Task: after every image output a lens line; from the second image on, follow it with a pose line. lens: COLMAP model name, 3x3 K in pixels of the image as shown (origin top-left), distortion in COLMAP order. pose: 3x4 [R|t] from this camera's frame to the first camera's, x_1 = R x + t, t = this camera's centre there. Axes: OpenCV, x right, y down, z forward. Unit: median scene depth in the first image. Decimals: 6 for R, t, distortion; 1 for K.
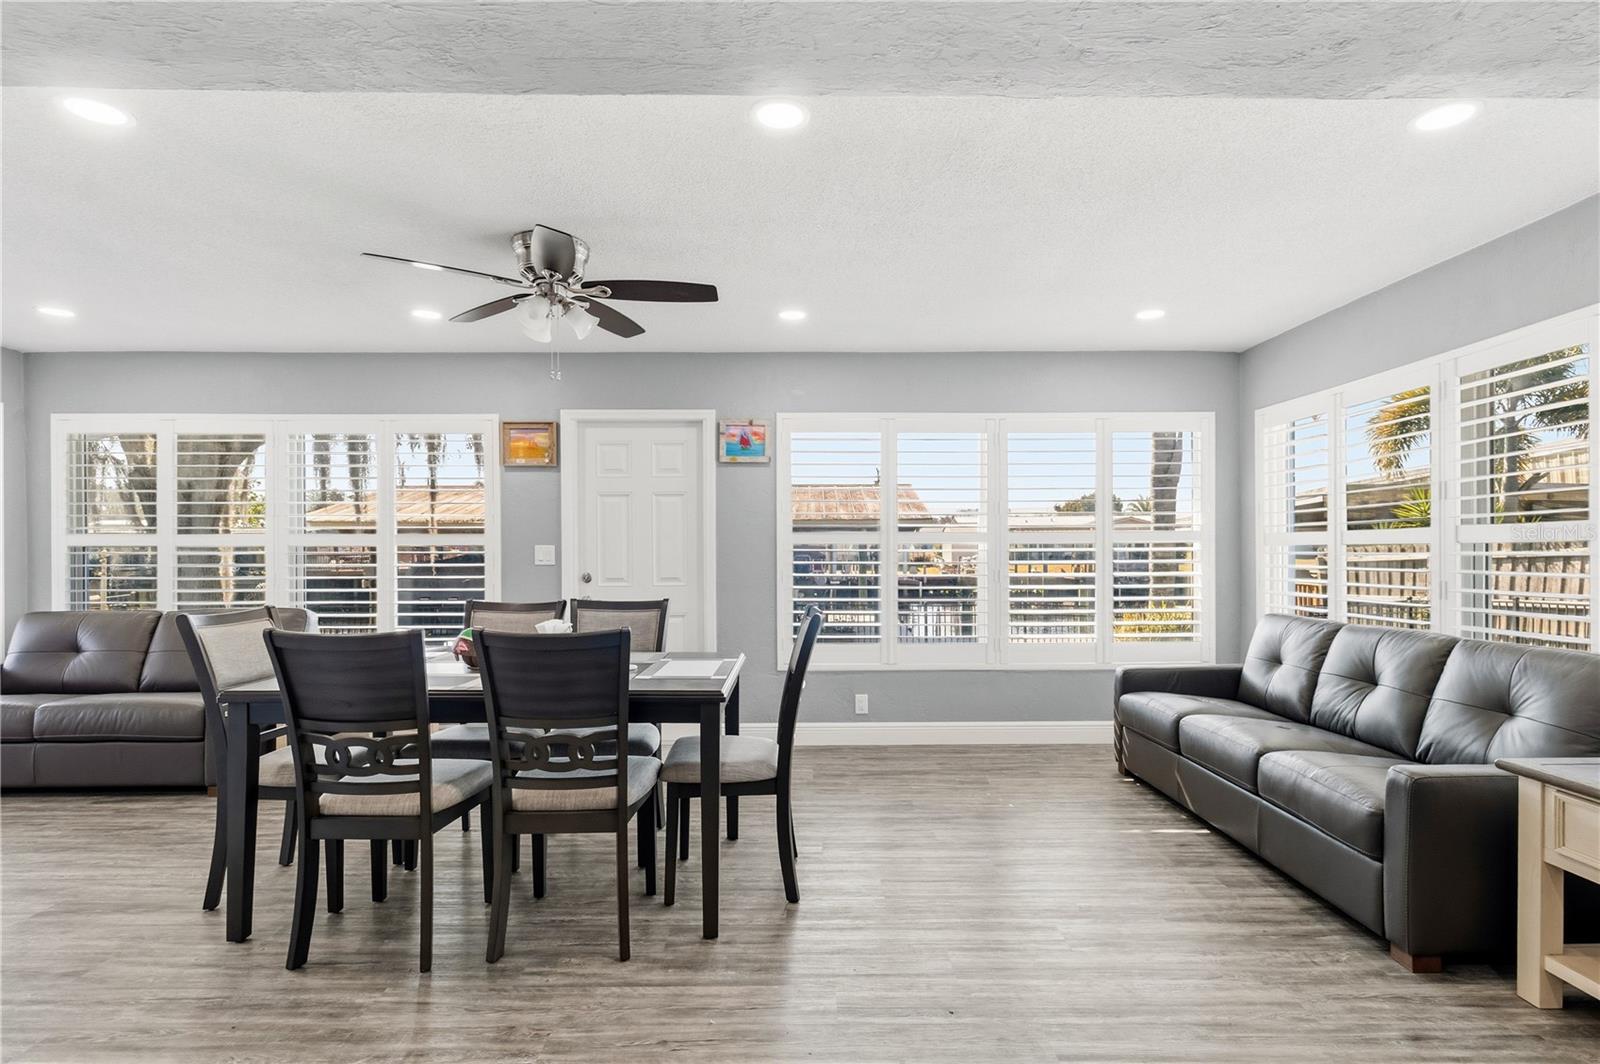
lens RADIAL K [[778.8, 0, 807.0], [0, 778.8, 570.8], [0, 0, 1]] dist [-0.005385, -0.000528]
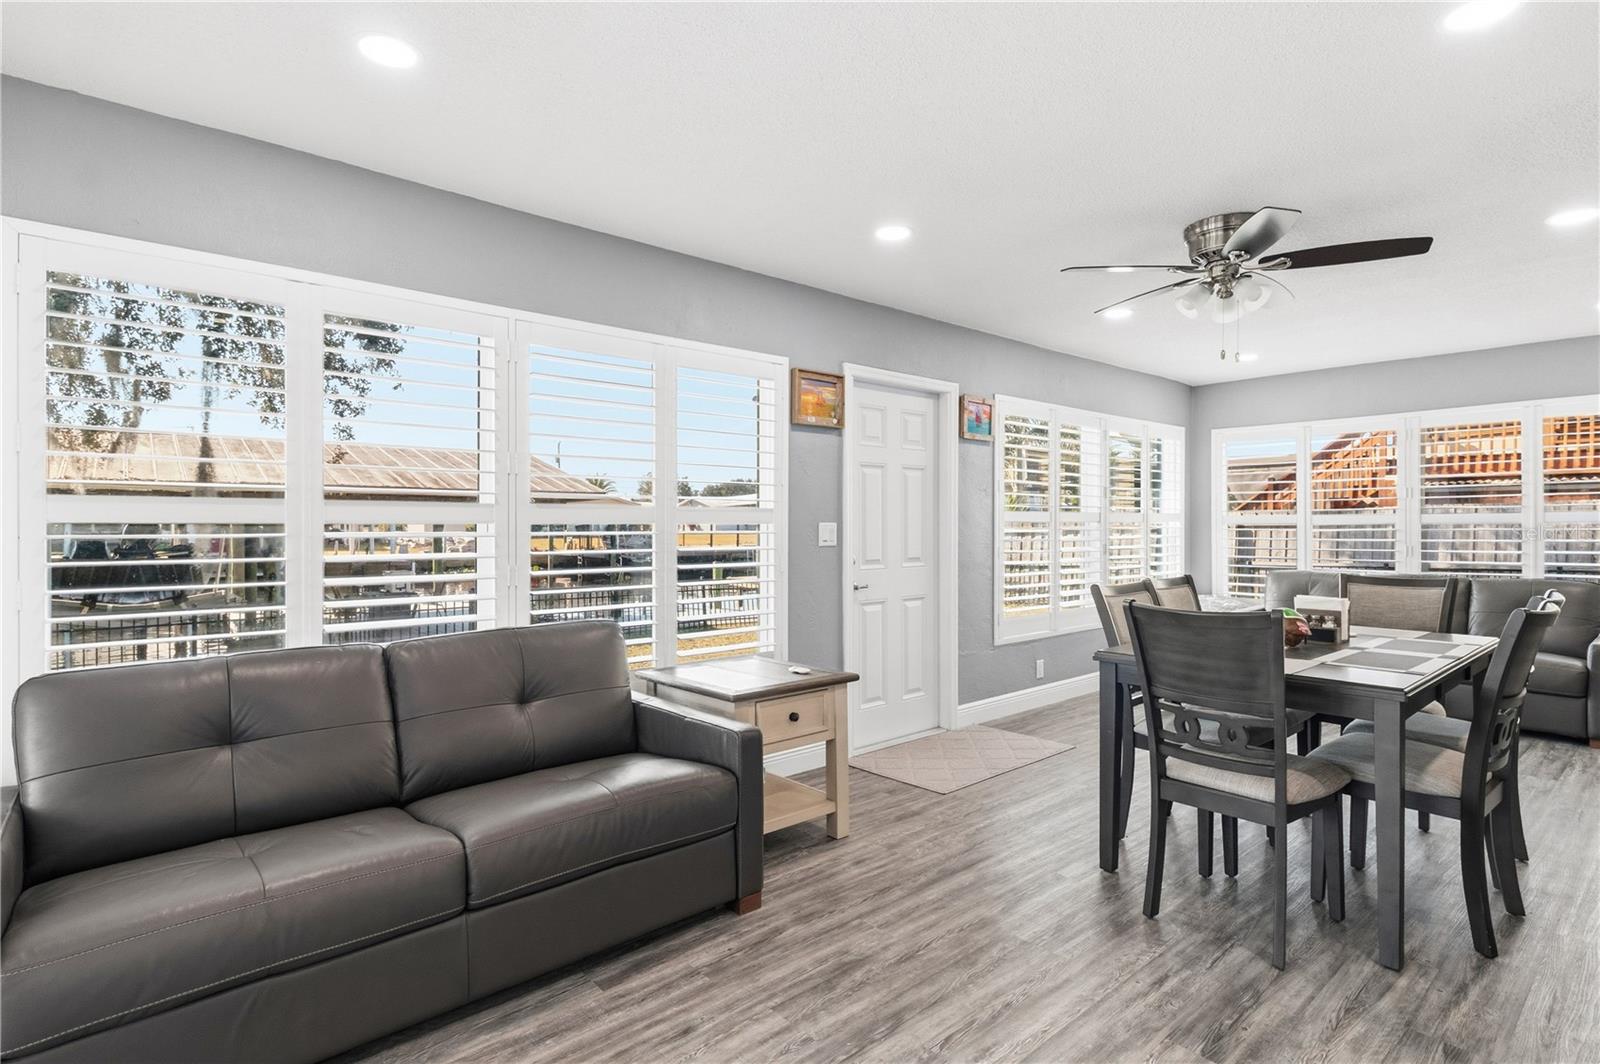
lens RADIAL K [[778.8, 0, 807.0], [0, 778.8, 570.8], [0, 0, 1]] dist [-0.005385, -0.000528]
pose [[0.766637, -0.036120, 0.641064, -0.896372], [0.019272, 0.999261, 0.033256, -0.009804], [-0.641791, -0.013141, 0.766767, 0.375374]]
